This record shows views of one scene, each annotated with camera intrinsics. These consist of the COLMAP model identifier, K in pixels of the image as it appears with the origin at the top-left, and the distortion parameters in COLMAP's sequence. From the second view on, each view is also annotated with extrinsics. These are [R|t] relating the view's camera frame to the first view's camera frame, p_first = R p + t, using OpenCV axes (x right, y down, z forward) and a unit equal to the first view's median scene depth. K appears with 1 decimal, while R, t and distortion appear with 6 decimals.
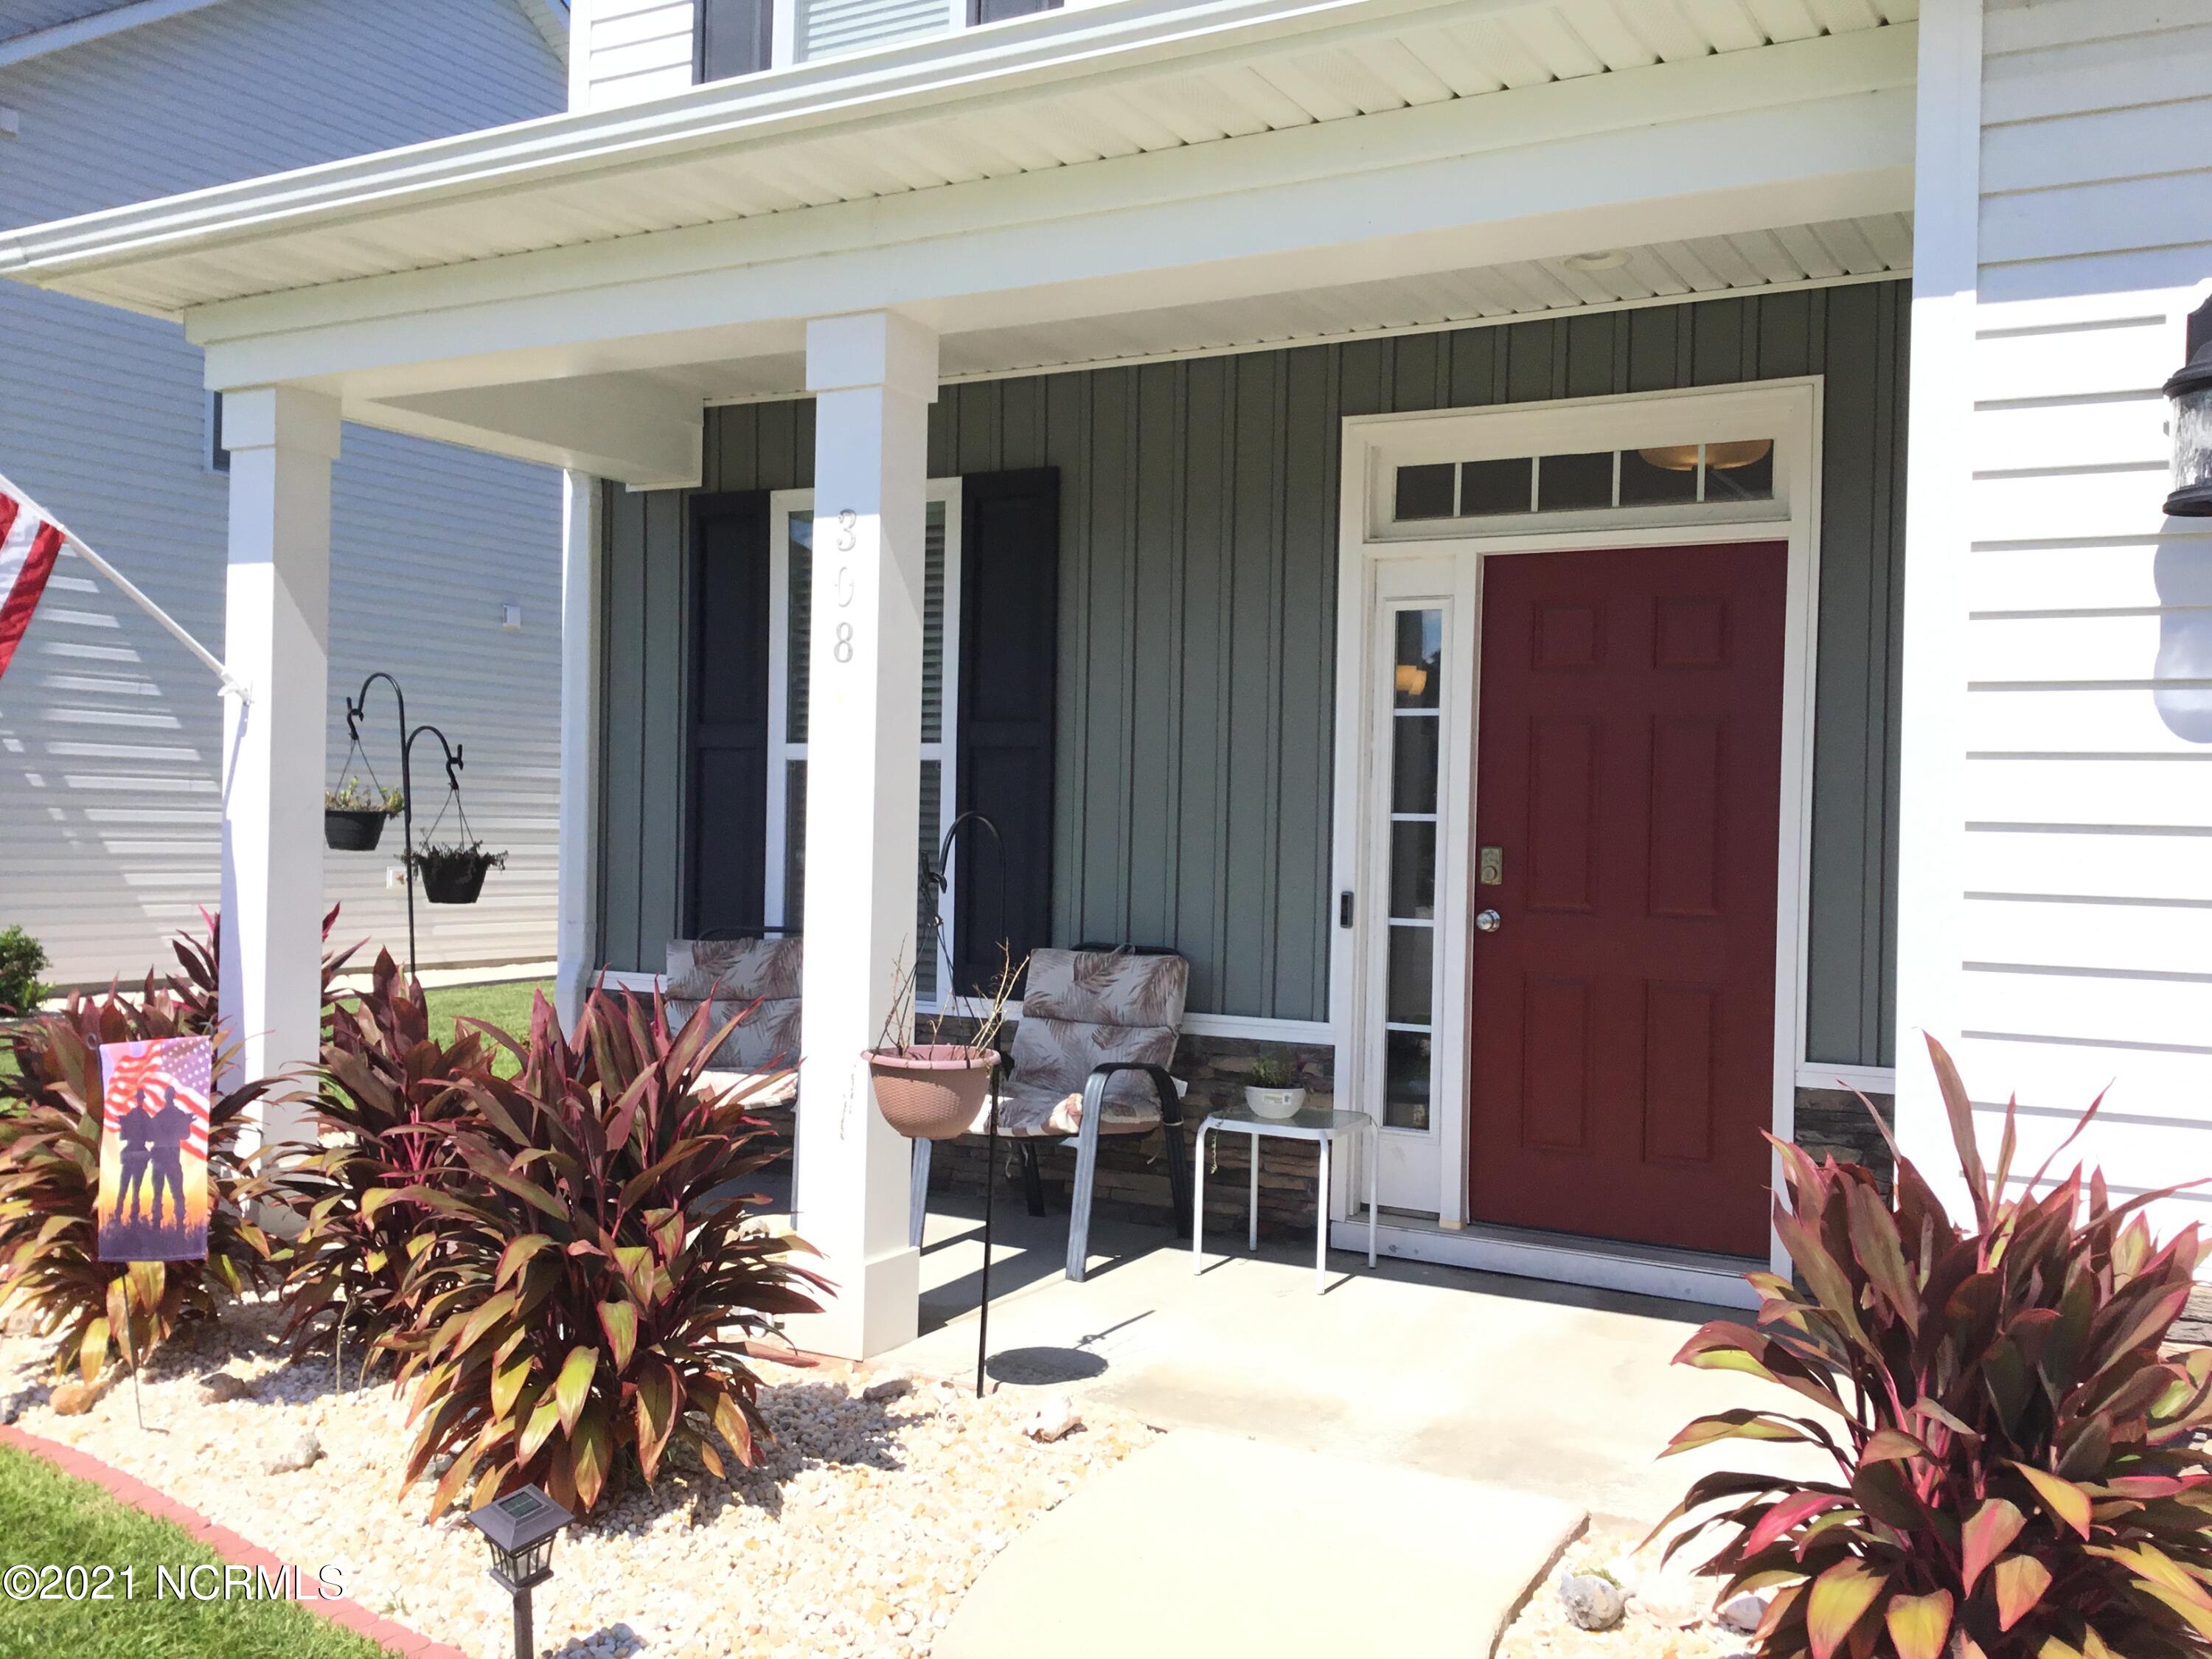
lens RADIAL K [[1980.8, 0, 1106.0], [0, 1980.8, 829.5], [0, 0, 1]] dist [0.088018, -0.156256]
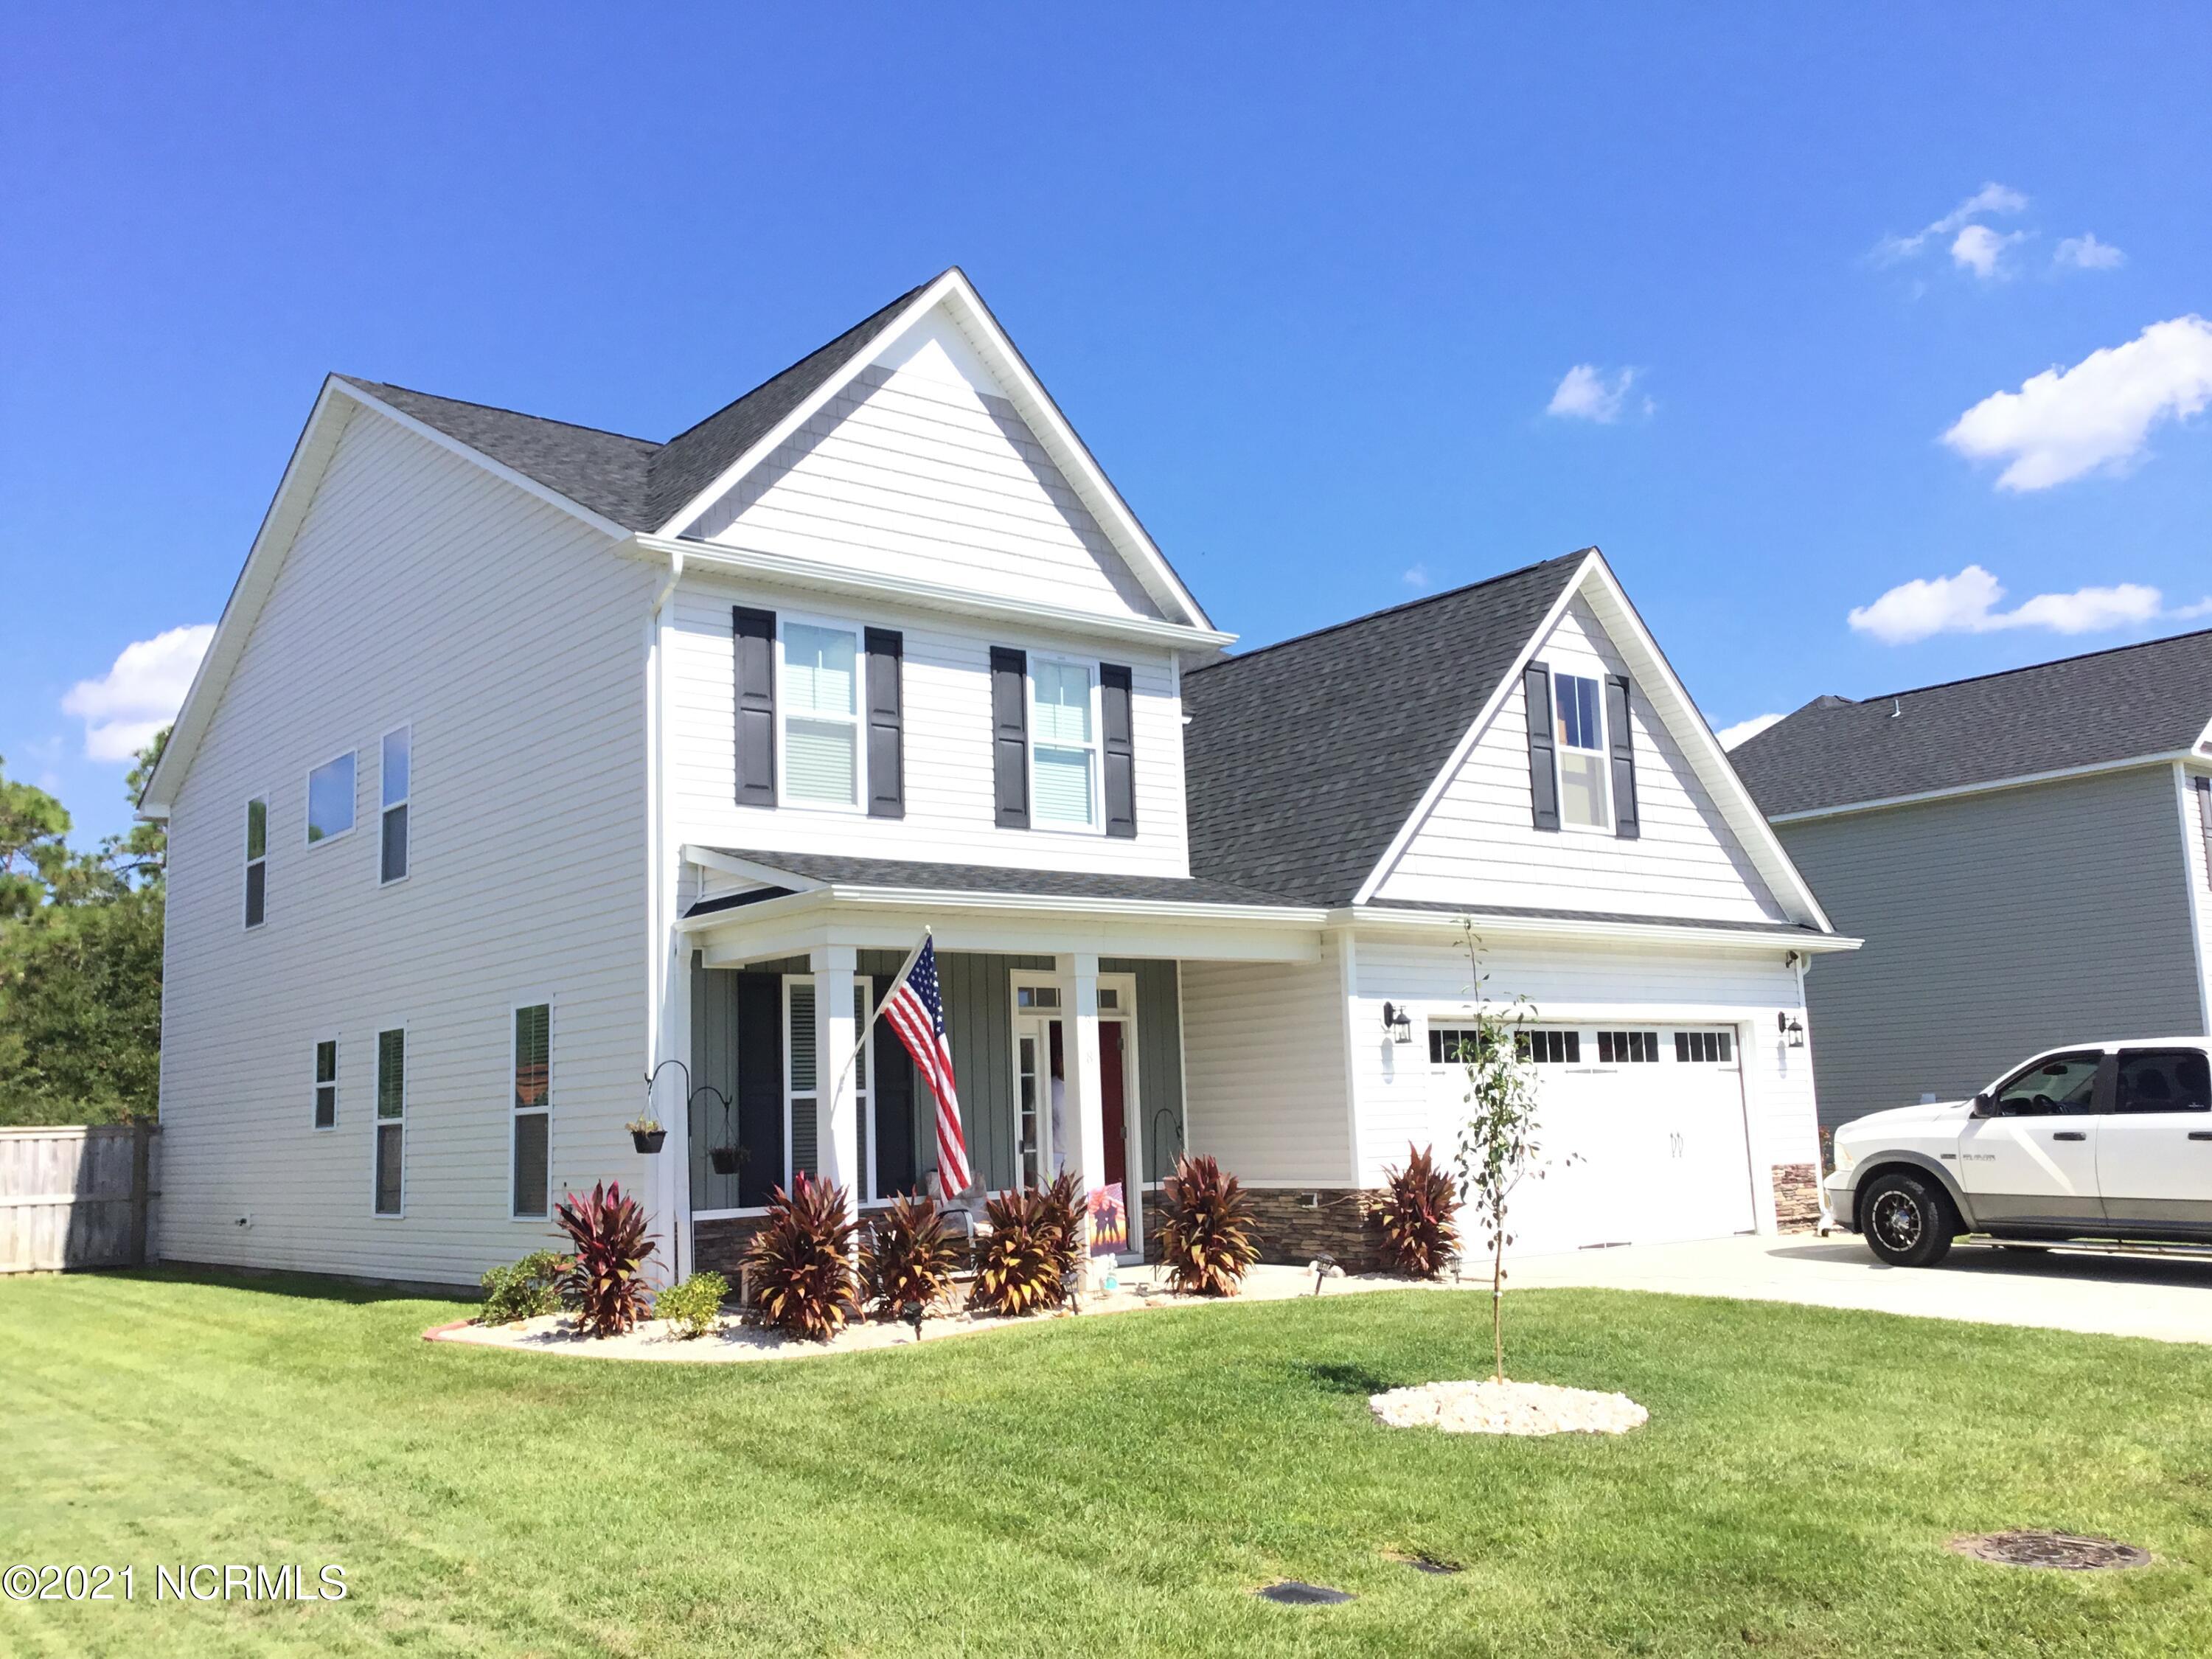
lens RADIAL K [[1980.8, 0, 1106.0], [0, 1980.8, 829.5], [0, 0, 1]] dist [0.088018, -0.156256]
pose [[0.371375, 0.102345, 0.922825, -2.187622], [0.046466, 0.990612, -0.128562, -0.033260], [-0.927320, 0.090625, 0.363133, -0.139491]]
